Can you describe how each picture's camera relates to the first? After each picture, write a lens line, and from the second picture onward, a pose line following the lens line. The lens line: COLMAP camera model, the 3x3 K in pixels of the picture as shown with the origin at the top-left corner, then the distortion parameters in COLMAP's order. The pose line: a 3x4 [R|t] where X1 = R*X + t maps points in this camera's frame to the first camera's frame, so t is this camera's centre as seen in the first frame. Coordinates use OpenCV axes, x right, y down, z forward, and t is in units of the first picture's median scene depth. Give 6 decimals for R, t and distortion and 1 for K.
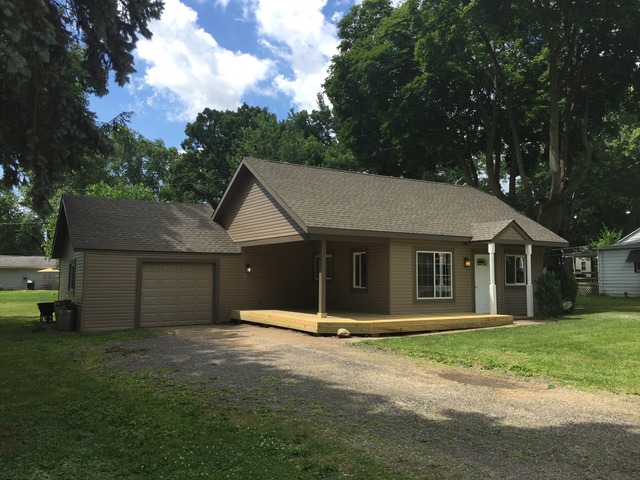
lens RADIAL K [[553.7, 0, 320.0], [0, 553.7, 240.0], [0, 0, 1]] dist [0.093903, -0.159385]
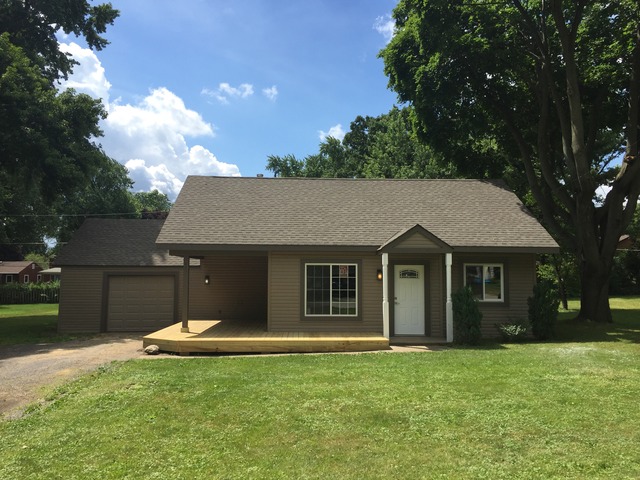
lens RADIAL K [[553.7, 0, 320.0], [0, 553.7, 240.0], [0, 0, 1]] dist [0.093903, -0.159385]
pose [[0.862403, -0.030727, -0.505288, 0.648553], [0.031806, 0.999473, -0.006495, -0.012003], [0.505221, -0.010470, 0.862926, 0.218303]]
